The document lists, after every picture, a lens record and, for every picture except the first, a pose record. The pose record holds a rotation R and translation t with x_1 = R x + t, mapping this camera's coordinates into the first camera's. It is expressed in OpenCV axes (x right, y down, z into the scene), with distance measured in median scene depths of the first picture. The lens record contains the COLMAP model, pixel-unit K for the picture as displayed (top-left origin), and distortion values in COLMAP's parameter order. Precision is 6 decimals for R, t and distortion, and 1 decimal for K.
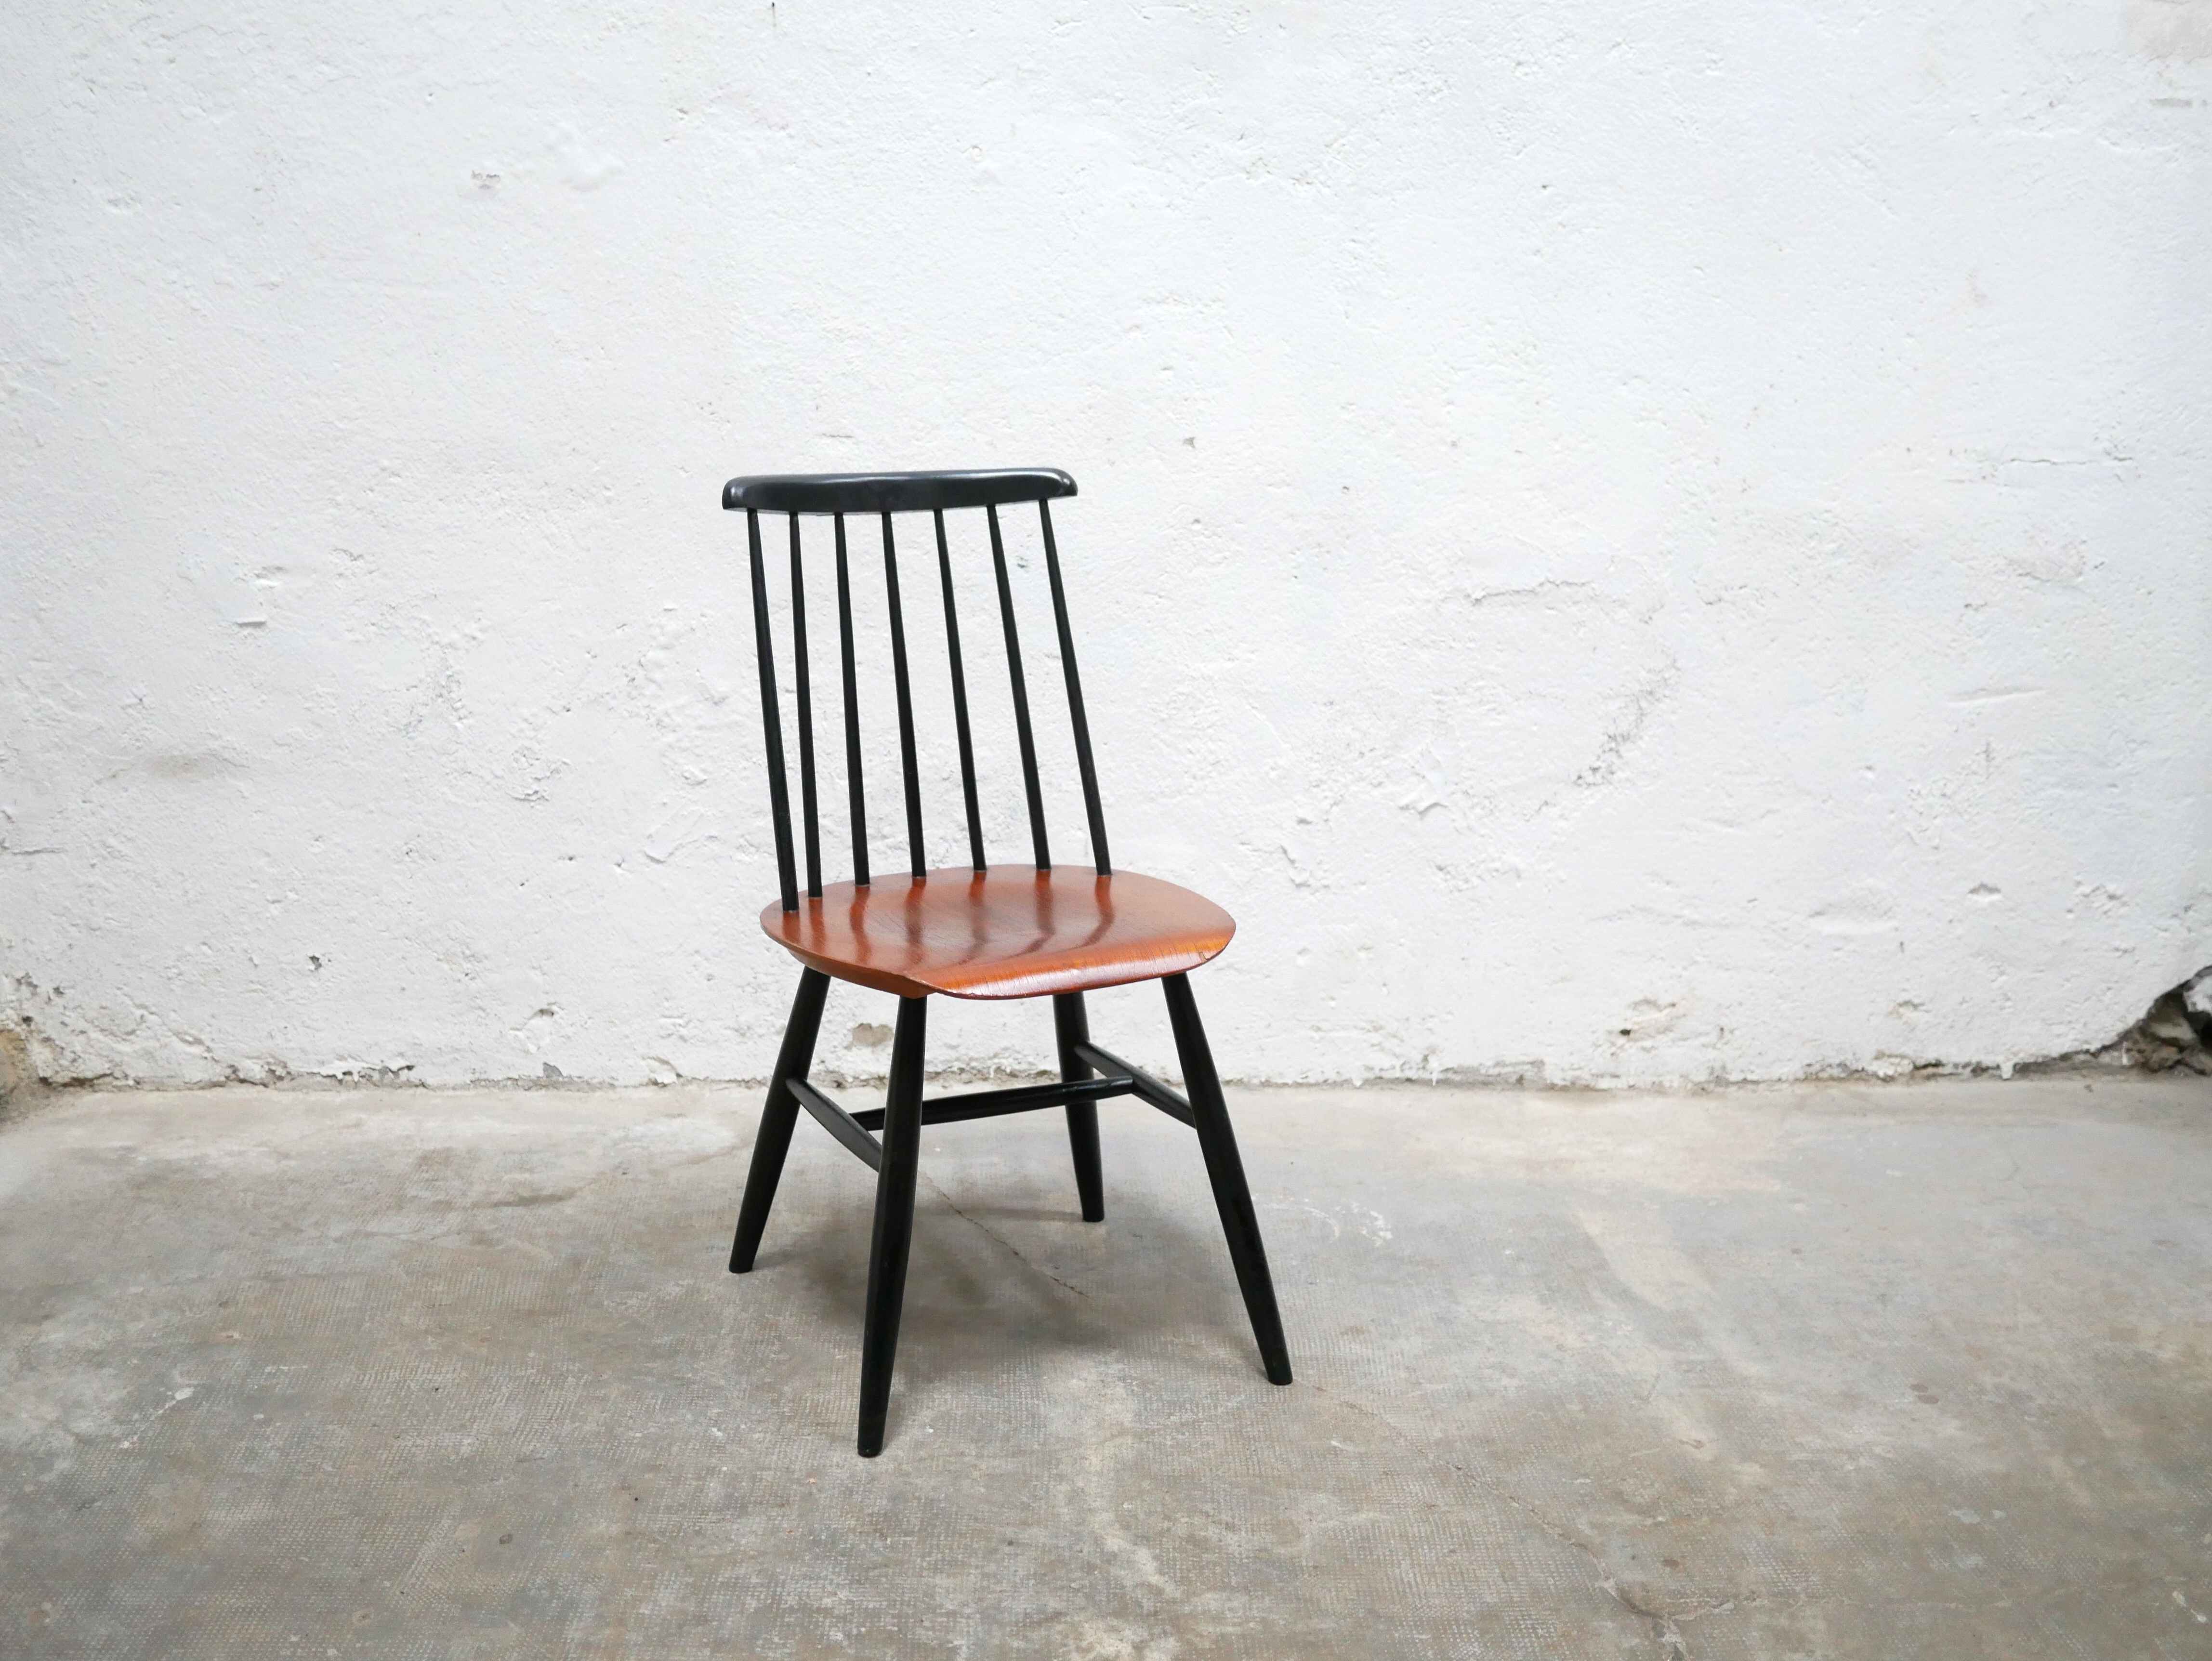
lens RADIAL K [[2515.6, 0, 1101.1], [0, 2515.6, 827.8], [0, 0, 1]] dist [-0.014106, 0.025538]
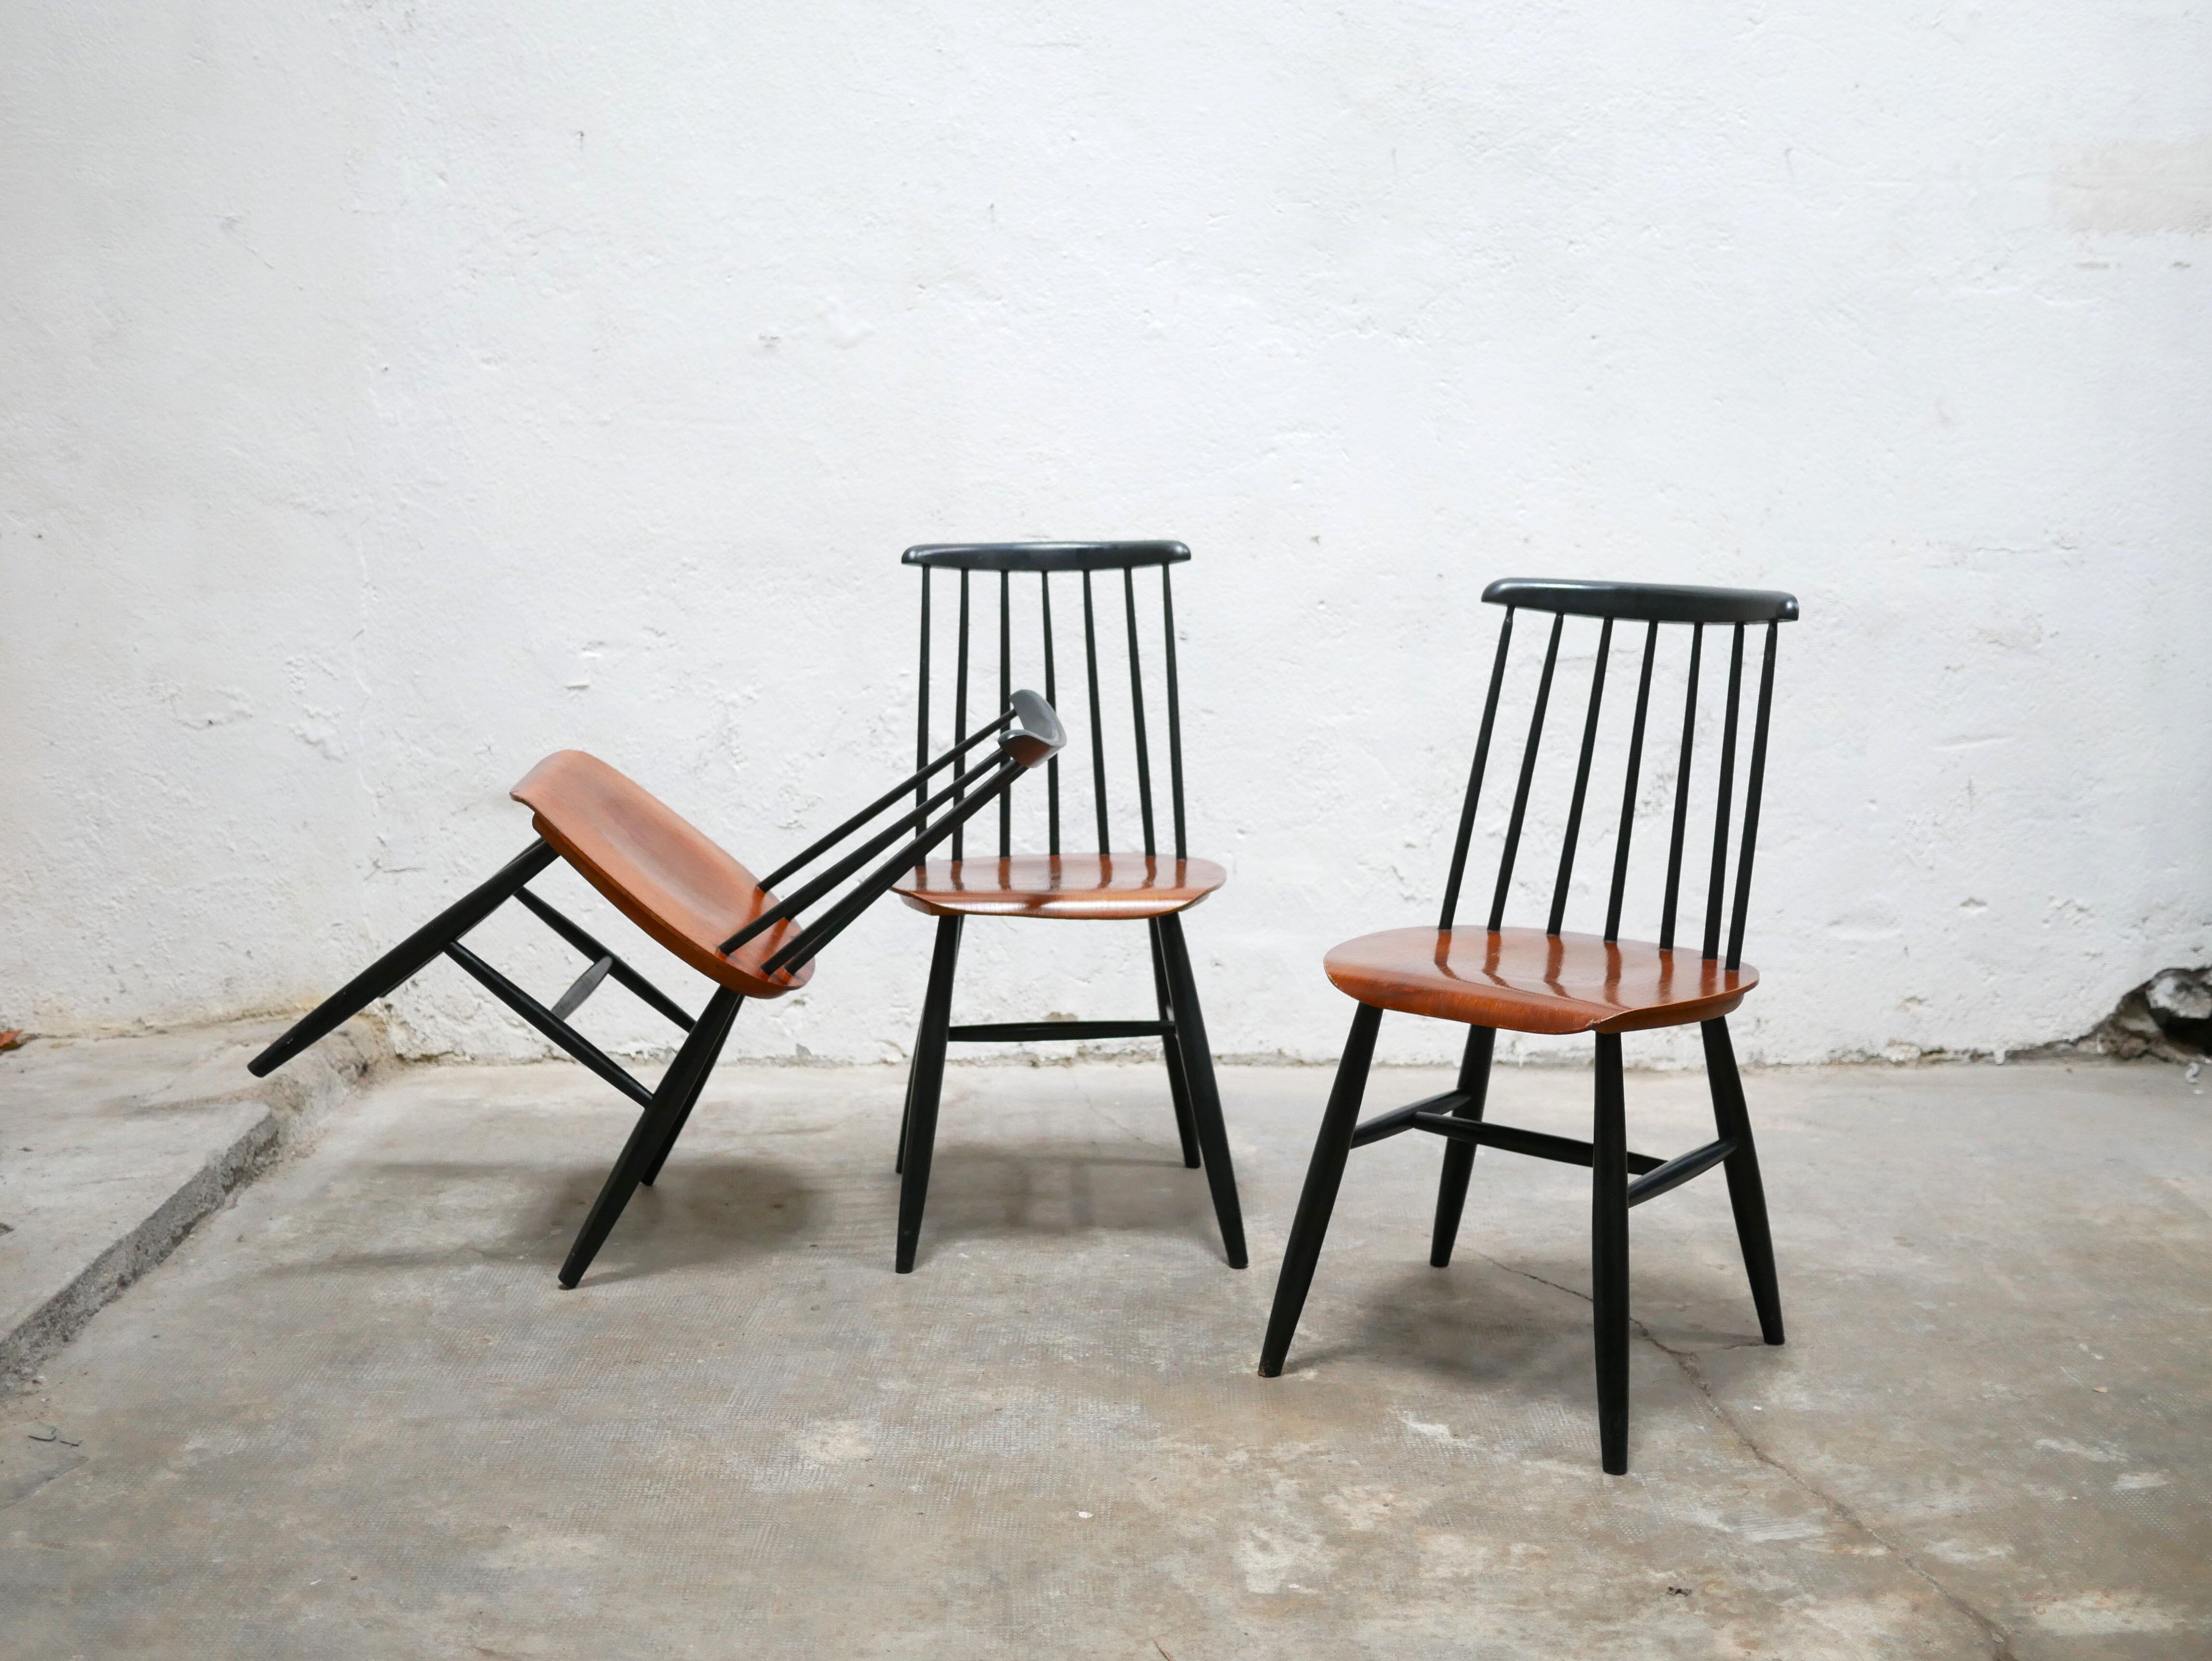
lens RADIAL K [[2529.1, 0, 1102.7], [0, 2529.1, 831.0], [0, 0, 1]] dist [-0.014732, 0.026707]
pose [[0.999086, -0.005480, -0.042398, -0.018415], [0.001362, 0.995327, -0.096551, 0.114234], [0.042729, 0.096405, 0.994425, -0.252309]]
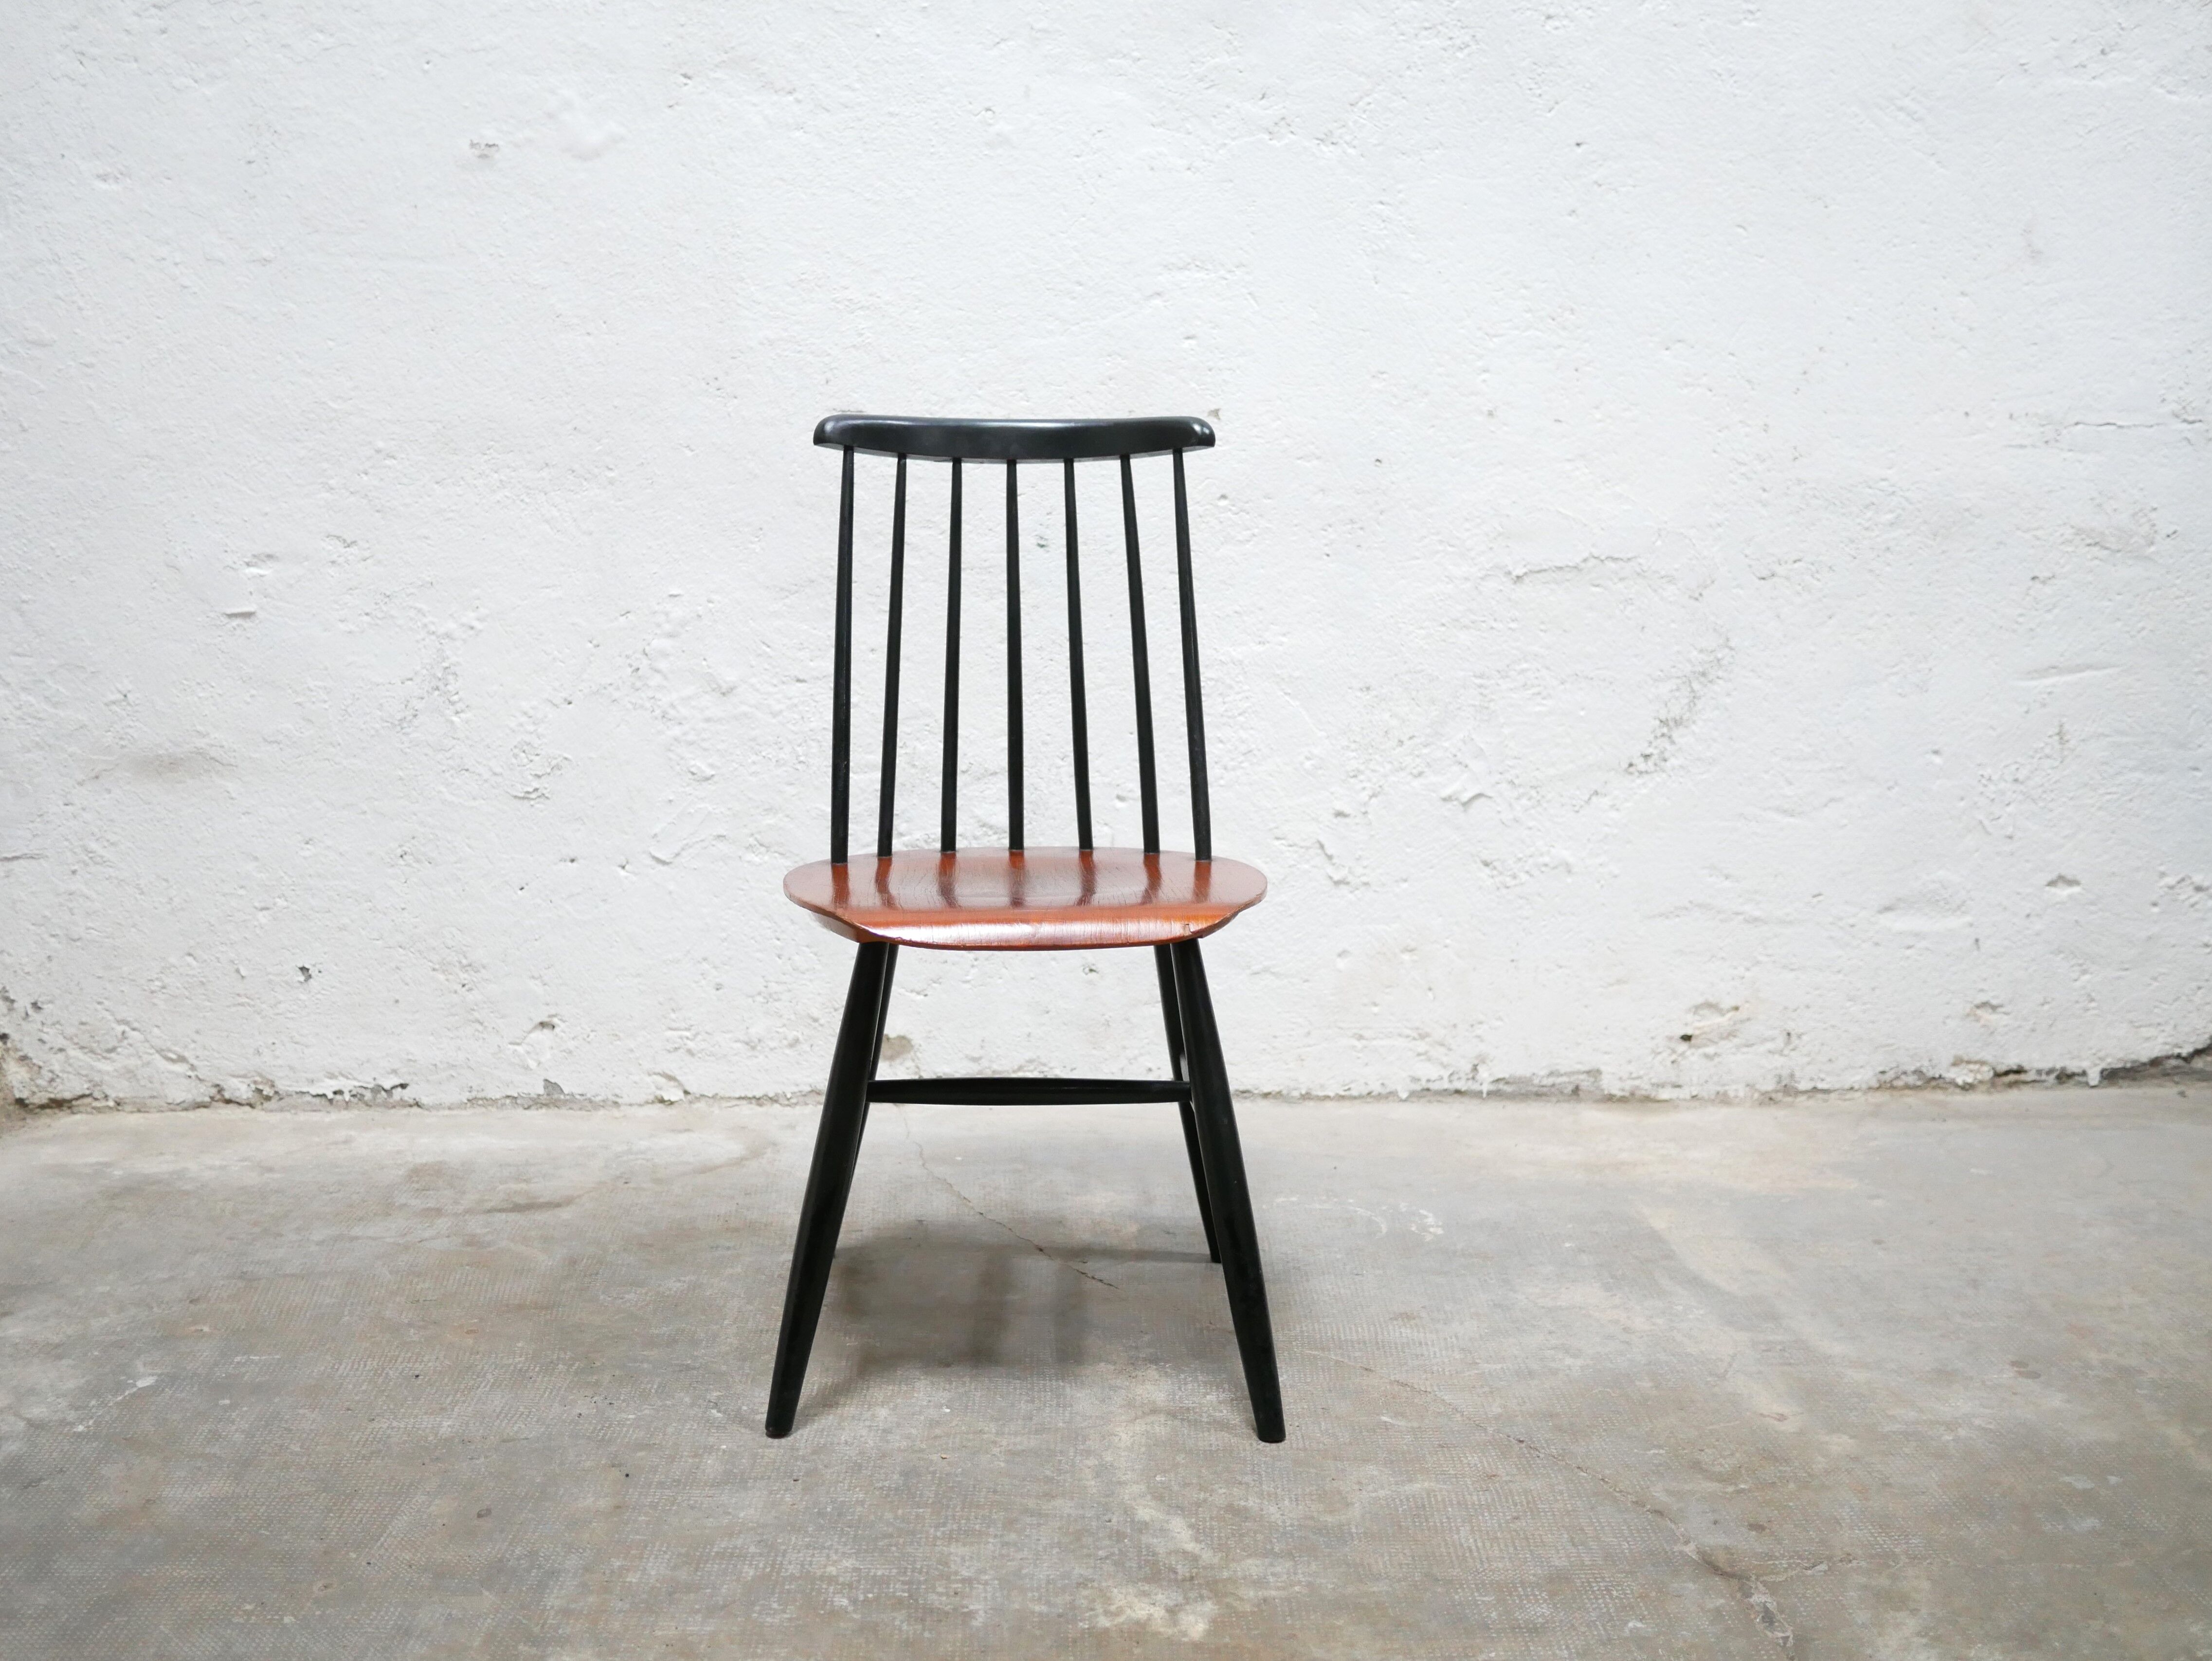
lens RADIAL K [[2540.2, 0, 1100.5], [0, 2540.2, 830.7], [0, 0, 1]] dist [-0.013260, 0.022039]
pose [[0.999801, -0.012922, -0.015209, 0.004286], [0.011835, 0.997510, -0.069518, 0.071936], [0.016070, 0.069324, 0.997465, 0.042634]]
